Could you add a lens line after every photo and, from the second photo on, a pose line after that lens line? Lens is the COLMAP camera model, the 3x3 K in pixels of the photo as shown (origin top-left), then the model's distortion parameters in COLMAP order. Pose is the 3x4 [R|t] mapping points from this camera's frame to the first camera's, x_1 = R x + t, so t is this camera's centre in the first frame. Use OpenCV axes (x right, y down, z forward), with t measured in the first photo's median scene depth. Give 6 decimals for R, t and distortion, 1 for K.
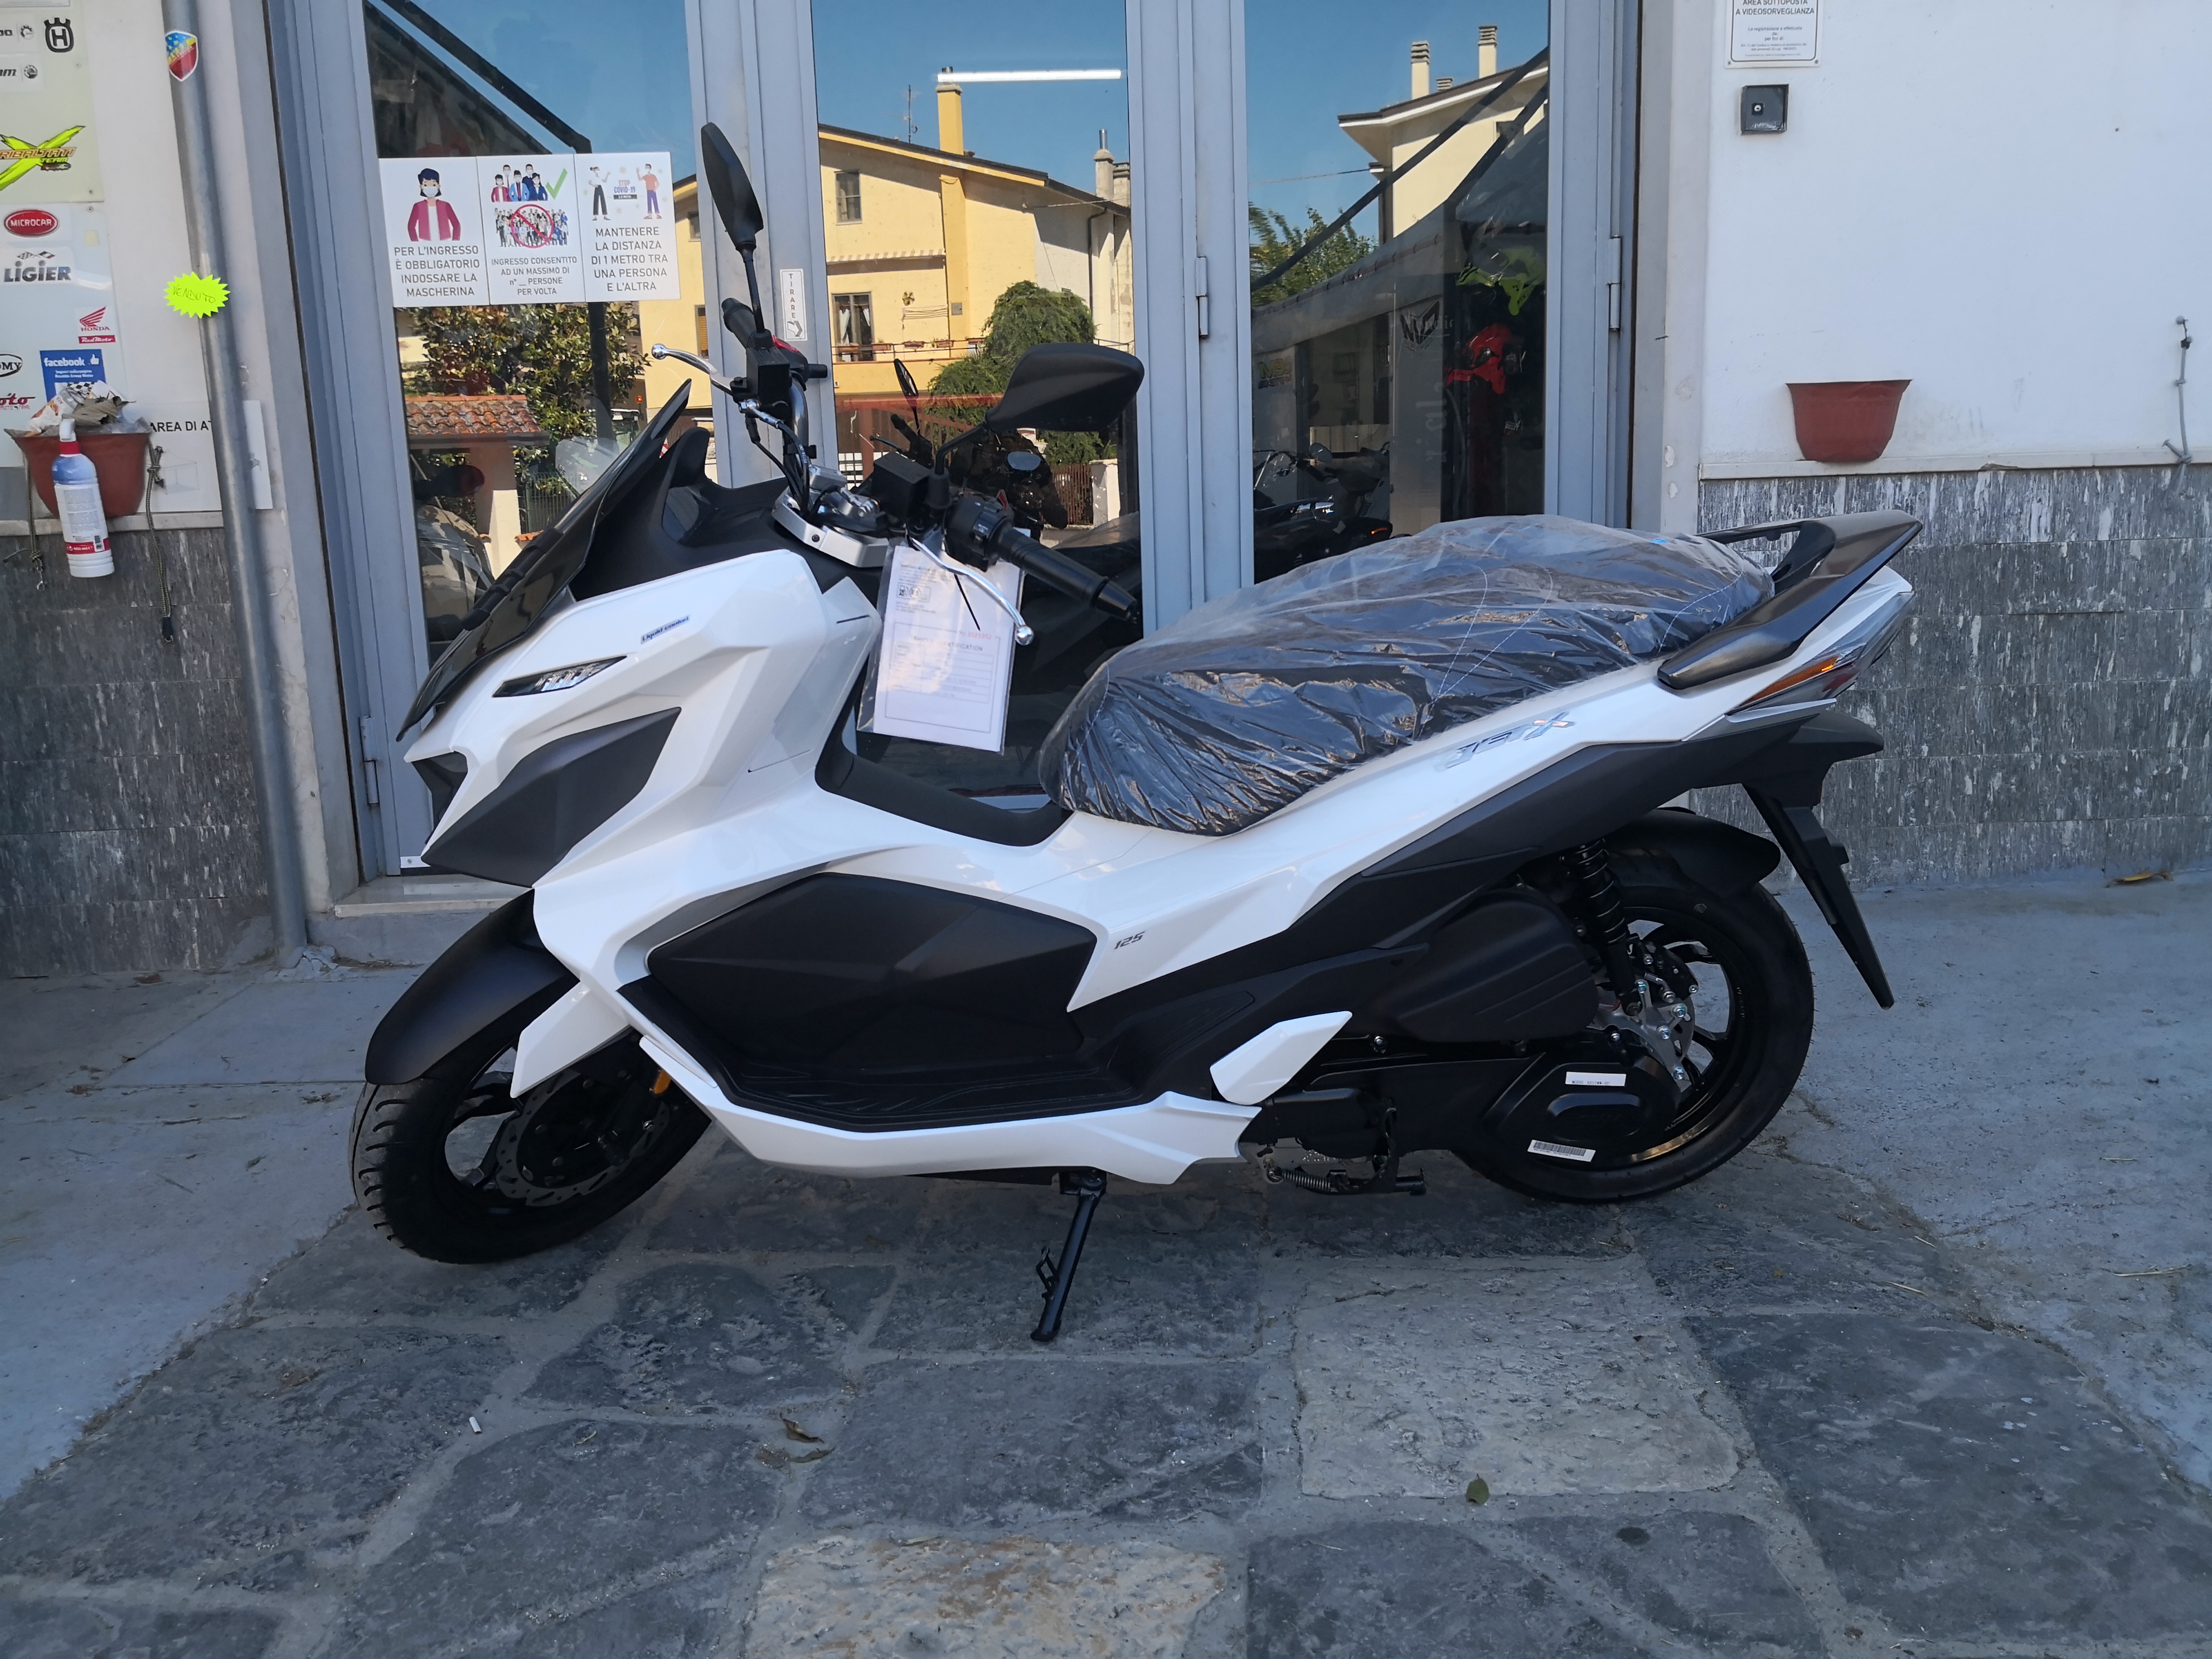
lens RADIAL K [[1805.9, 0, 1103.5], [0, 1805.9, 822.4], [0, 0, 1]] dist [0.020544, -0.039499]
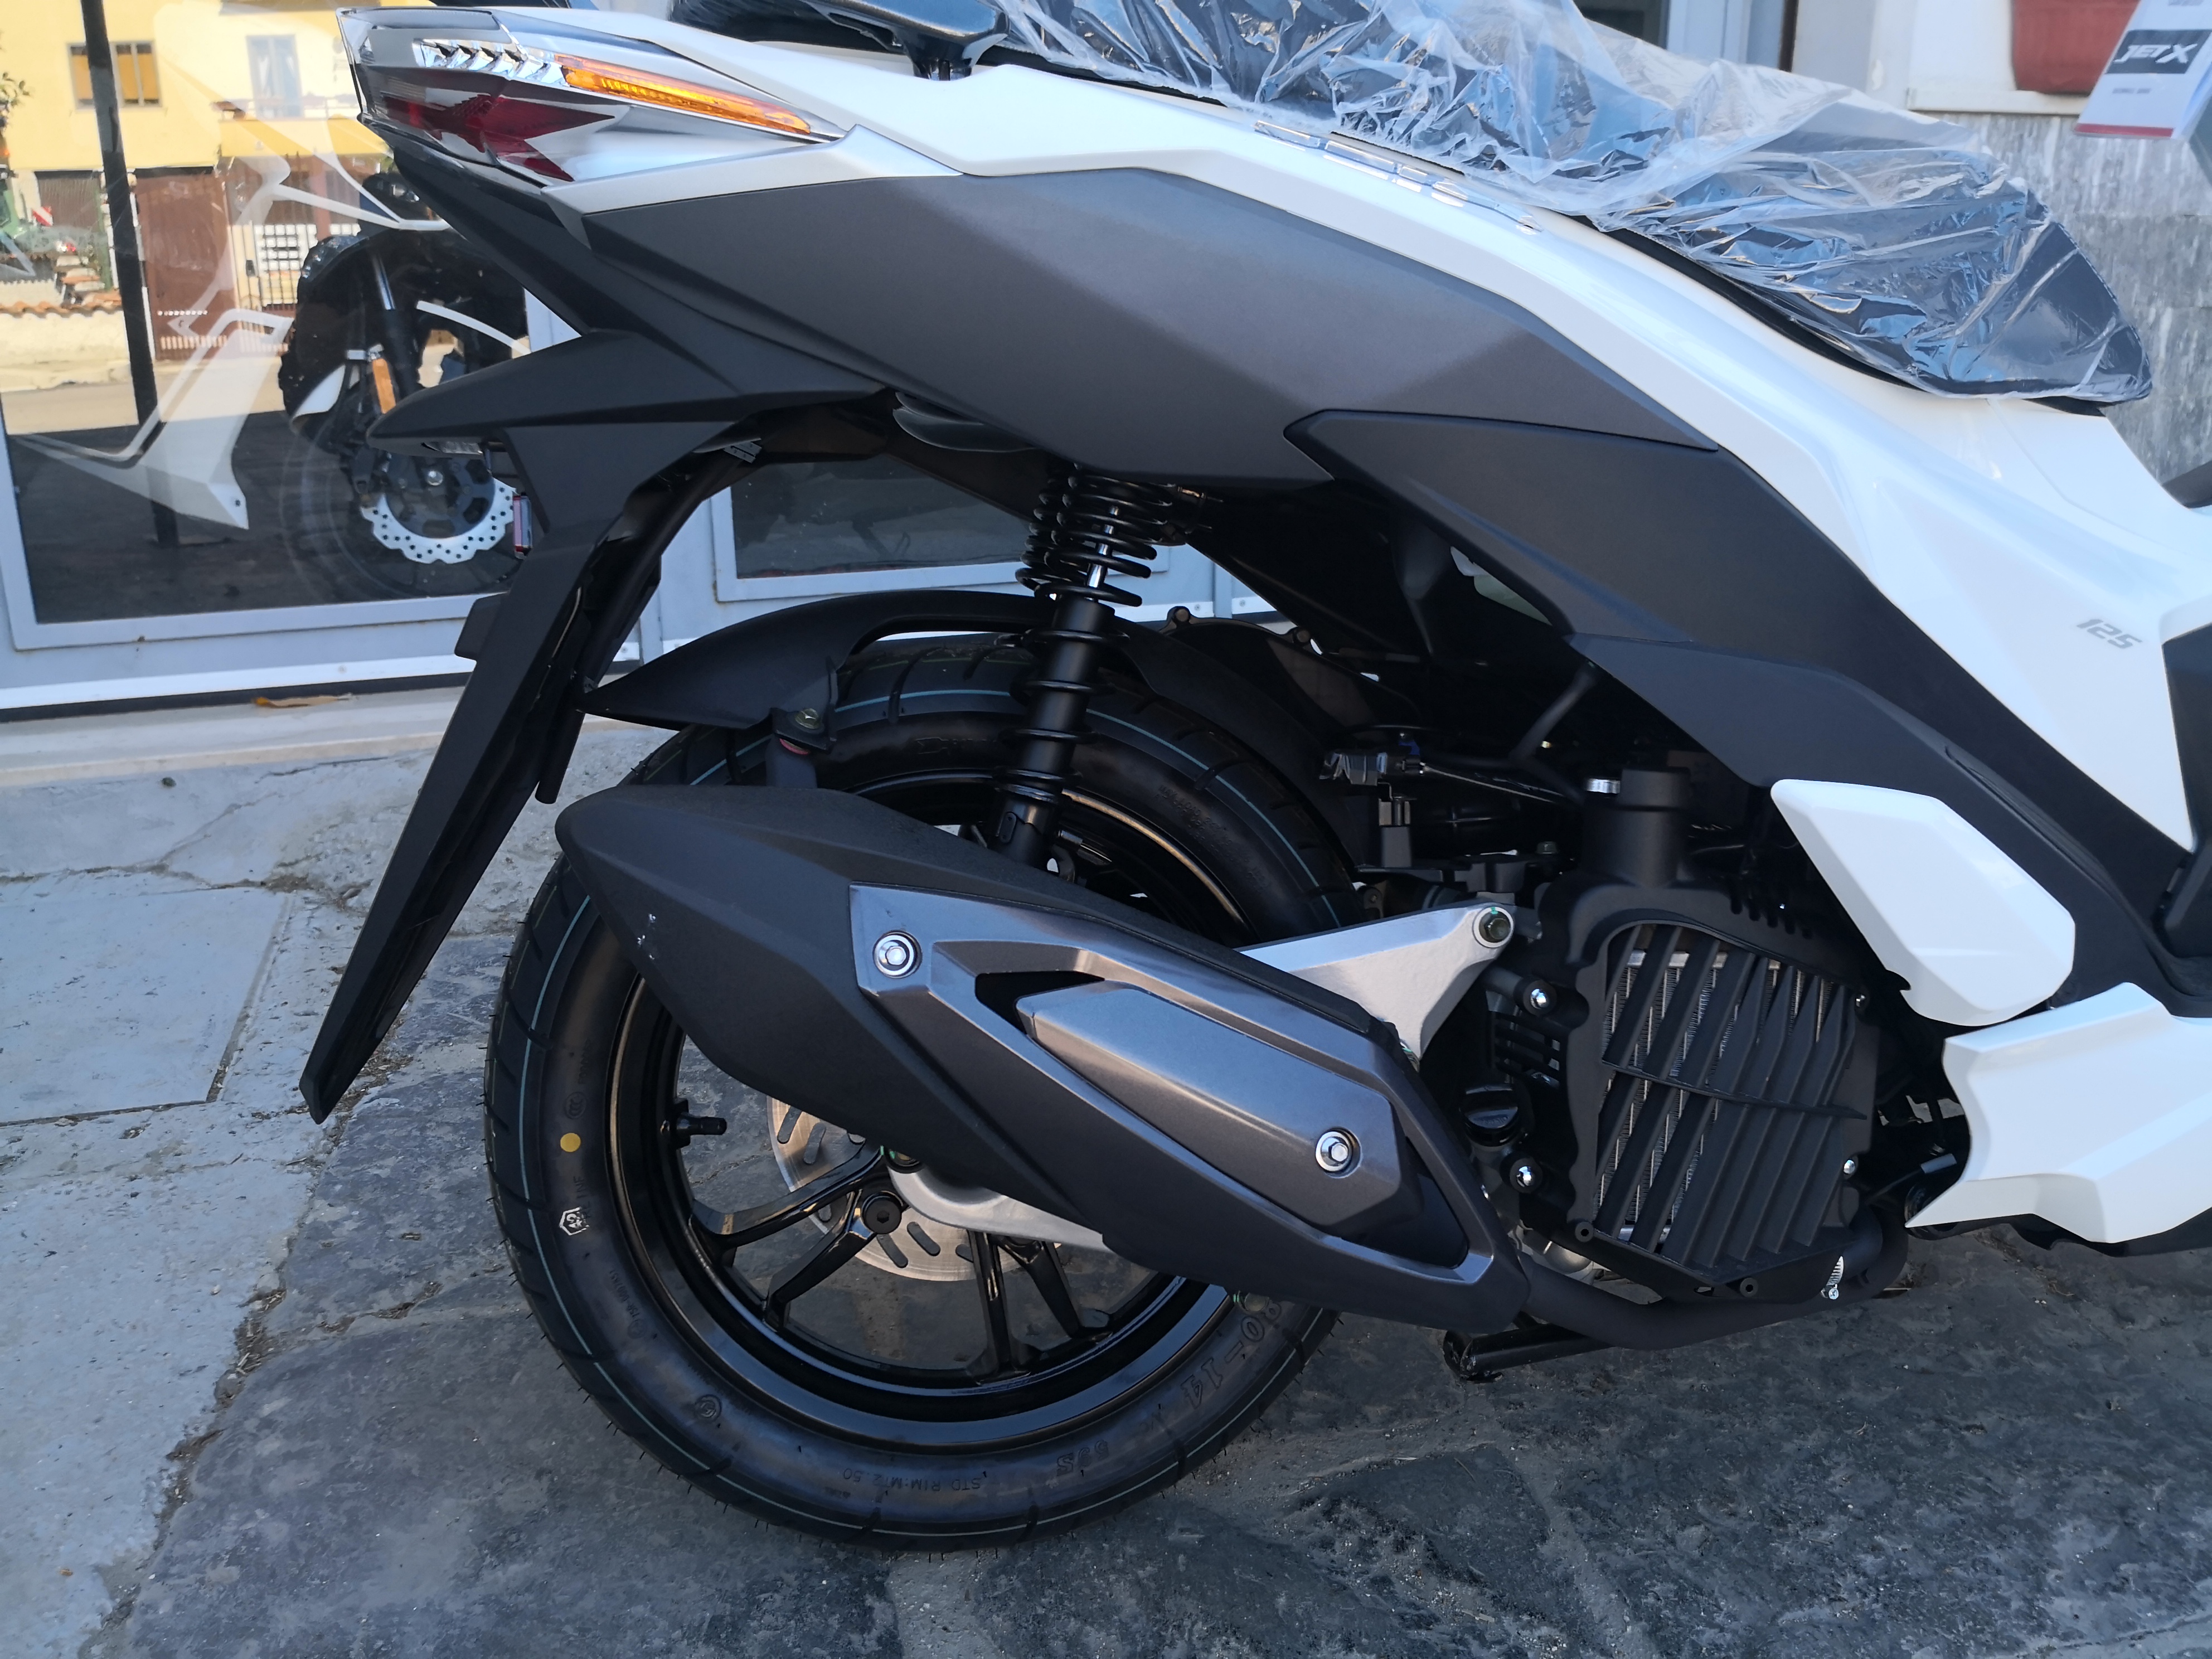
lens RADIAL K [[1805.9, 0, 1112.0], [0, 1805.9, 828.1], [0, 0, 1]] dist [0.020544, -0.039499]
pose [[0.958139, -0.063339, 0.279210, -0.210169], [0.033929, 0.993470, 0.108935, 0.012048], [-0.284287, -0.094902, 0.954031, 0.351796]]
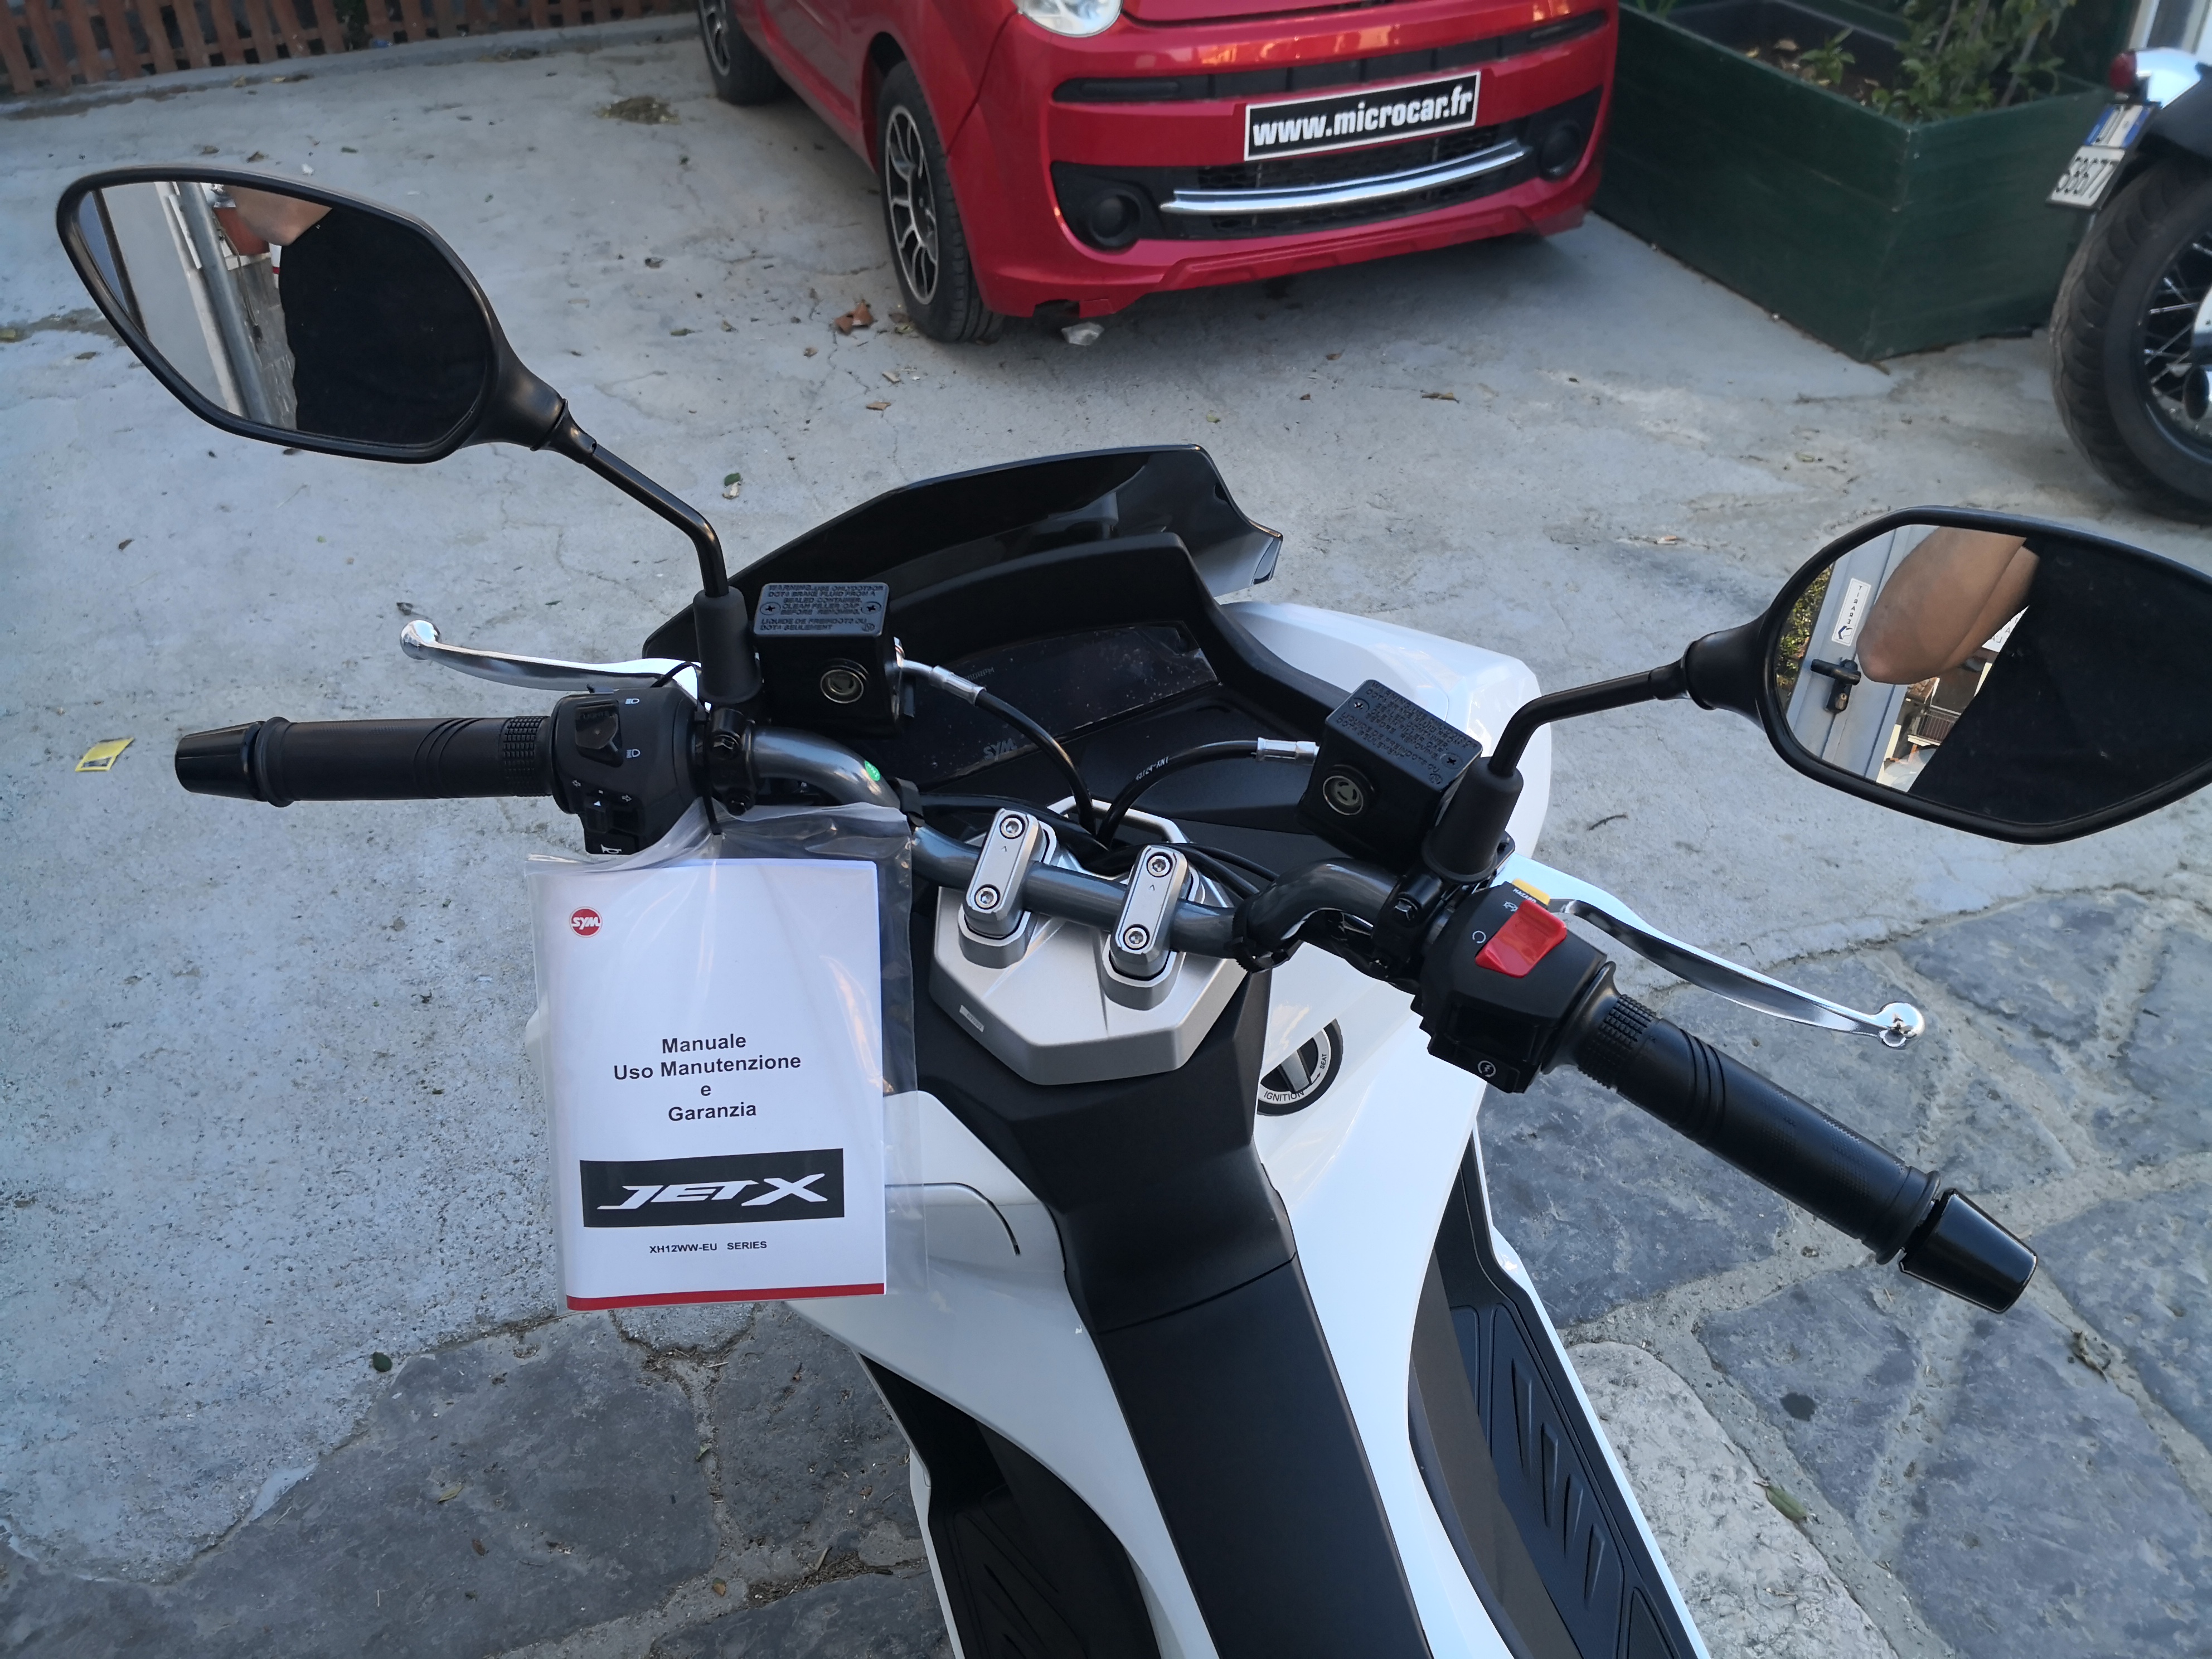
lens RADIAL K [[1805.9, 0, 1105.5], [0, 1805.9, 835.0], [0, 0, 1]] dist [0.020544, -0.039499]
pose [[-0.385482, -0.519718, 0.762428, -0.072676], [0.210675, 0.754889, 0.621095, -0.247087], [-0.898343, 0.400046, -0.181504, 0.620761]]
